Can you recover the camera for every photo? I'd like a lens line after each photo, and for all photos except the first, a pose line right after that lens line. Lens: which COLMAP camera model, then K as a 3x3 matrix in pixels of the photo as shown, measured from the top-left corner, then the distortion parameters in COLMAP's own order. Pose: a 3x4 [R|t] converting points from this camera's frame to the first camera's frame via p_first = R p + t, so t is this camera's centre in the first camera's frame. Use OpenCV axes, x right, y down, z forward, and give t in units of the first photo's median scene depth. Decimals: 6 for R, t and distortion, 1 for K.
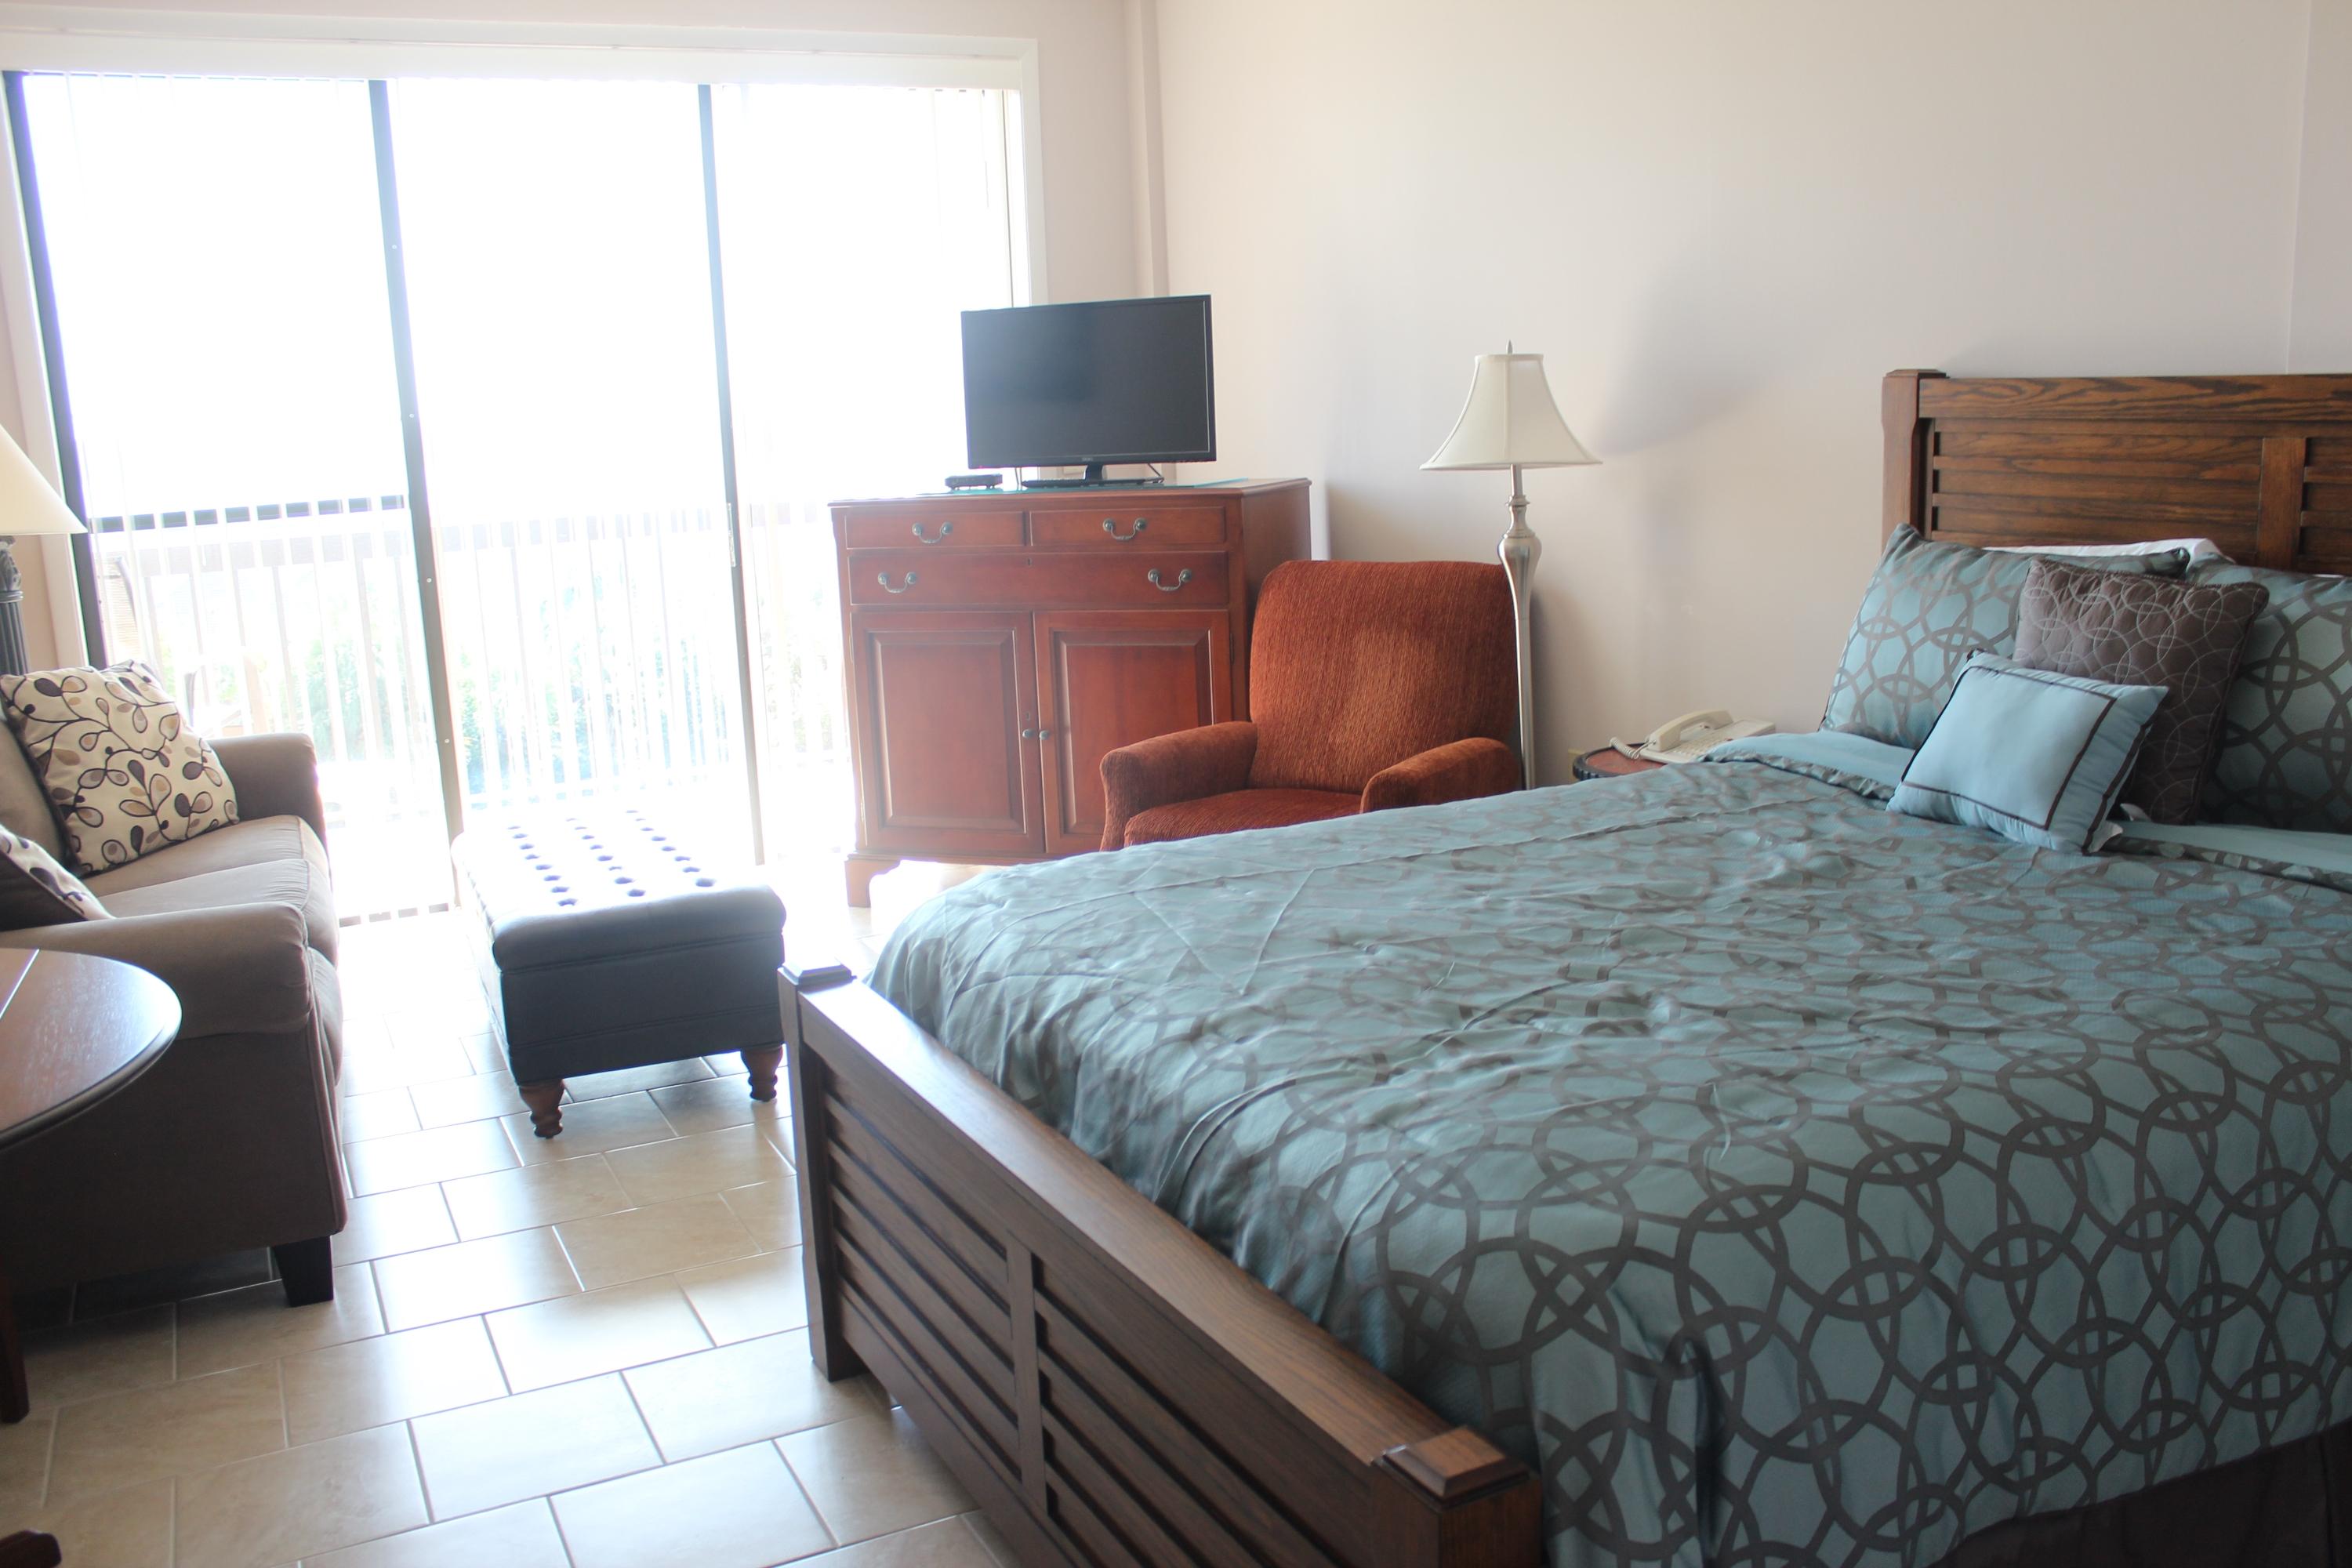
lens RADIAL K [[1978.0, 0, 1189.2], [0, 1978.0, 774.0], [0, 0, 1]] dist [-0.156682, 0.149296]
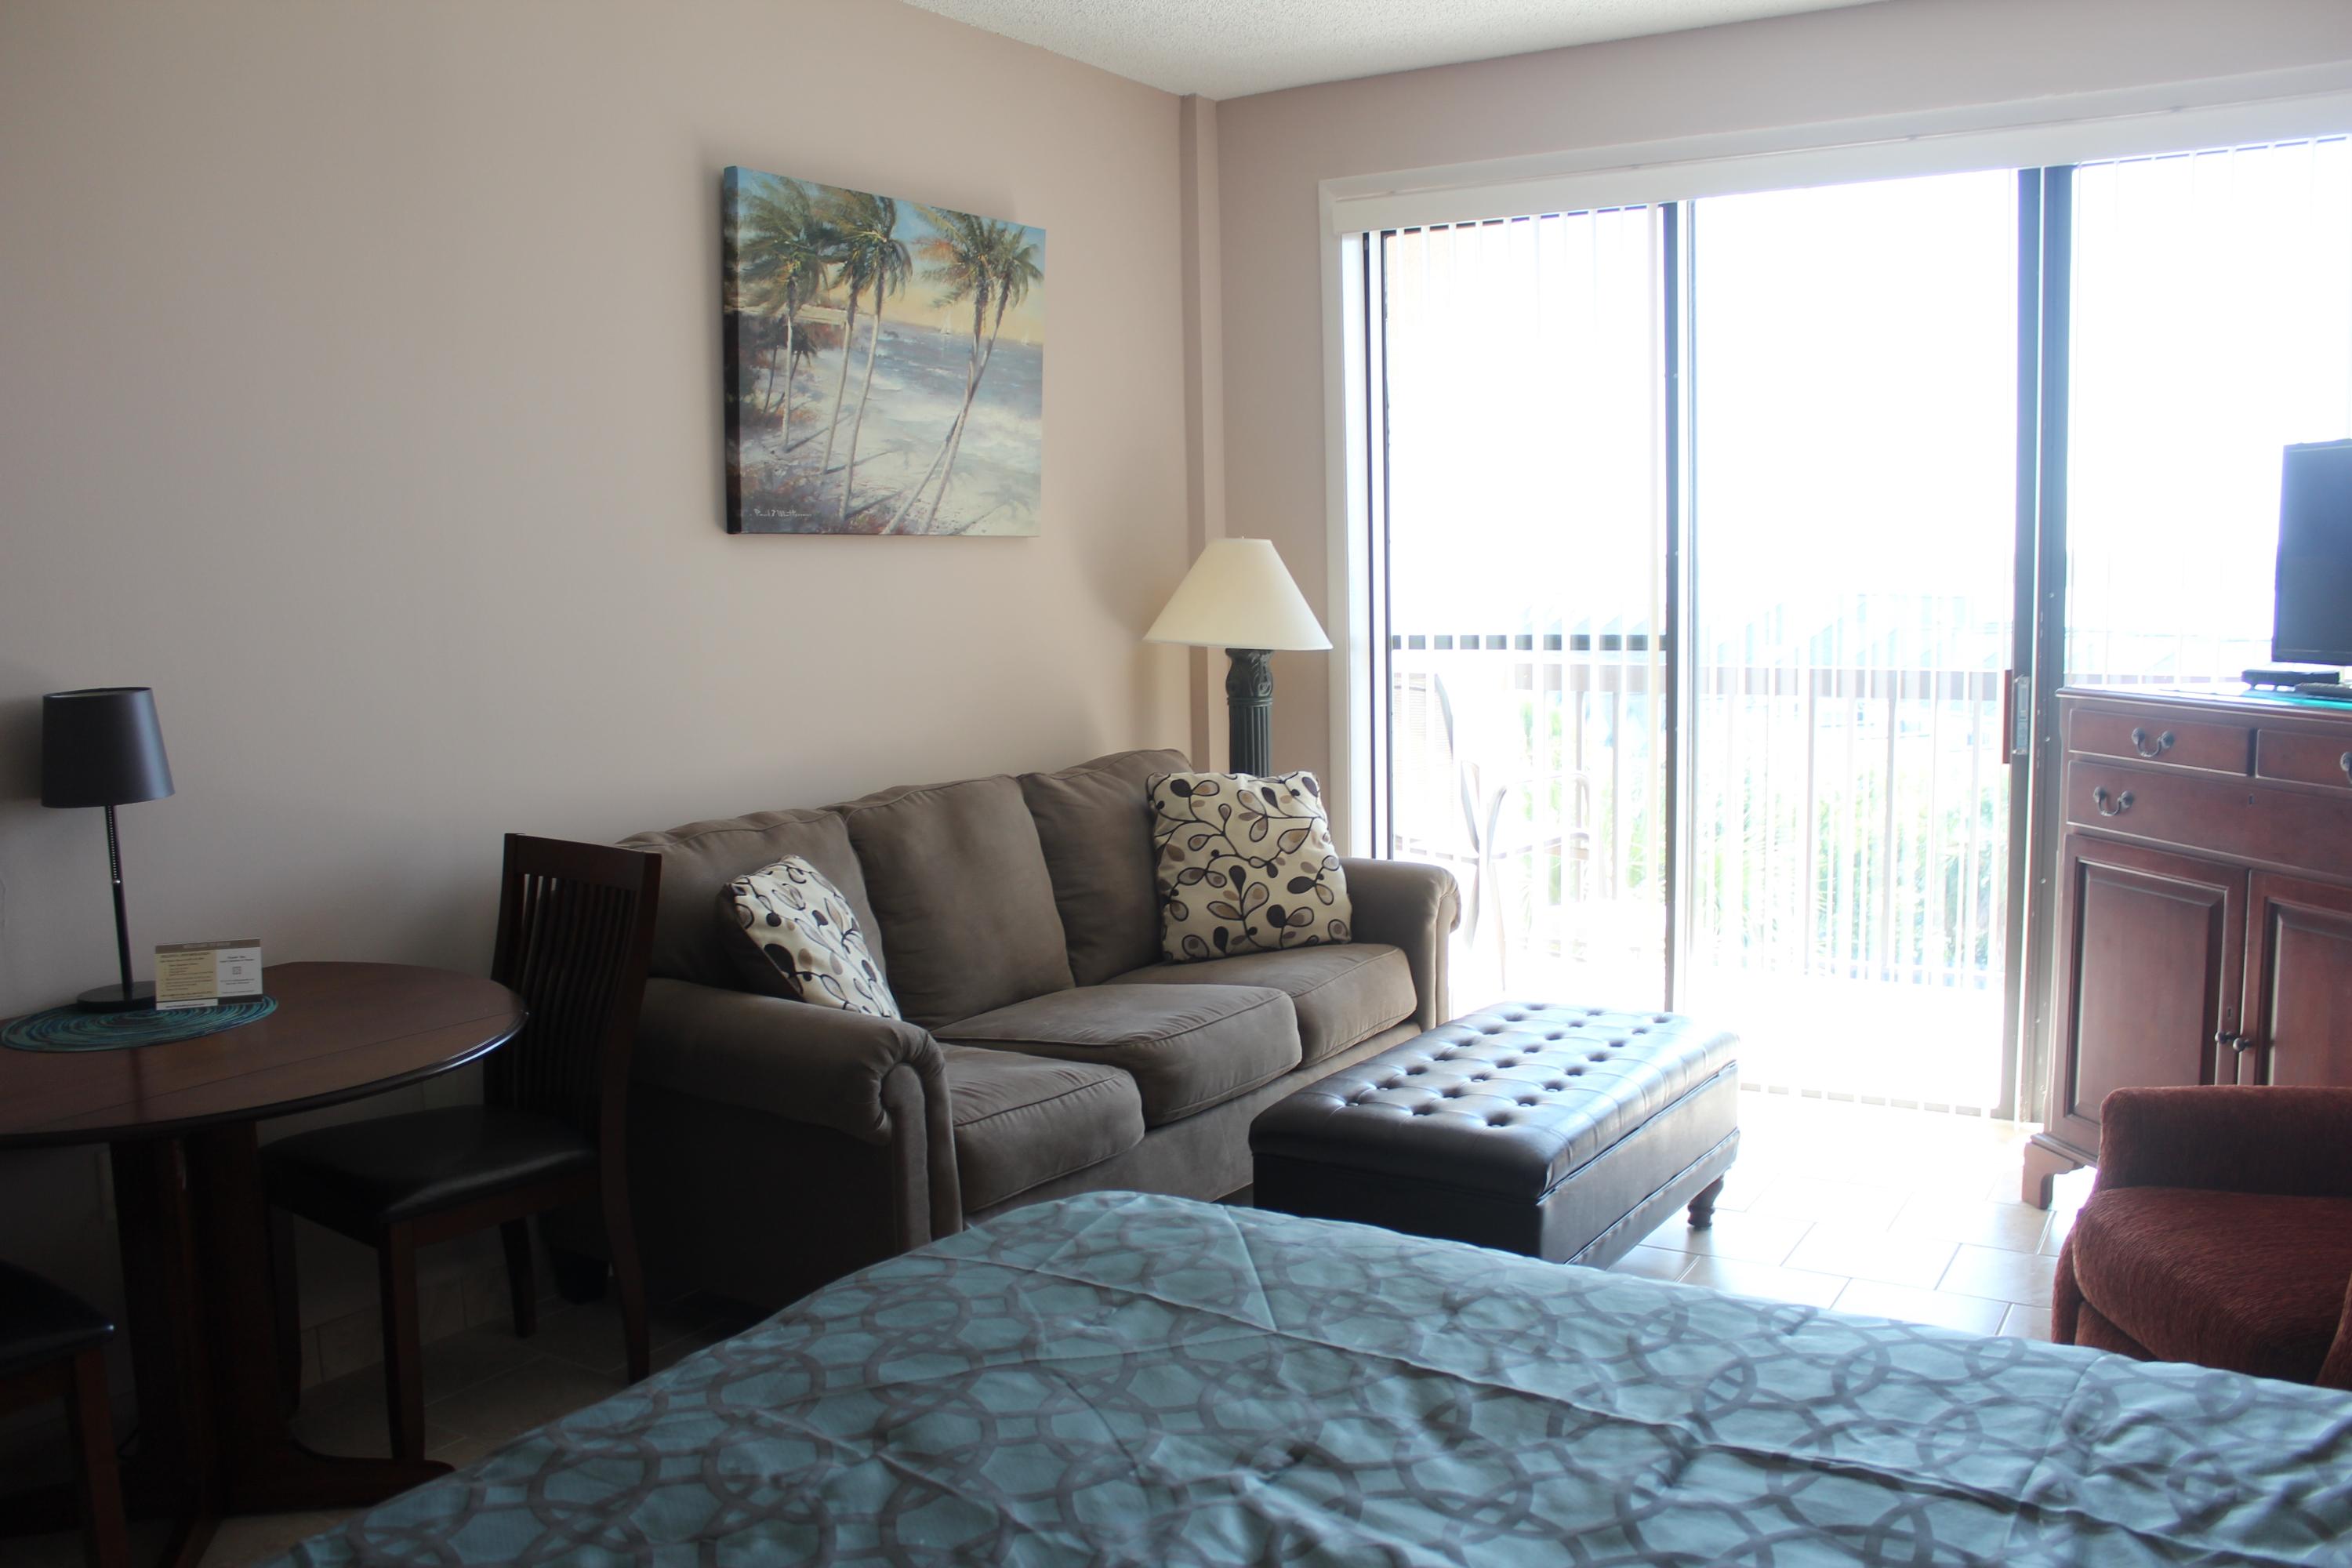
lens RADIAL K [[1978.0, 0, 1189.2], [0, 1978.0, 774.0], [0, 0, 1]] dist [-0.156682, 0.149296]
pose [[0.540823, 0.122592, -0.832155, 0.594234], [-0.166500, 0.985349, 0.036950, -0.162037], [0.824493, 0.118570, 0.553311, 0.621963]]
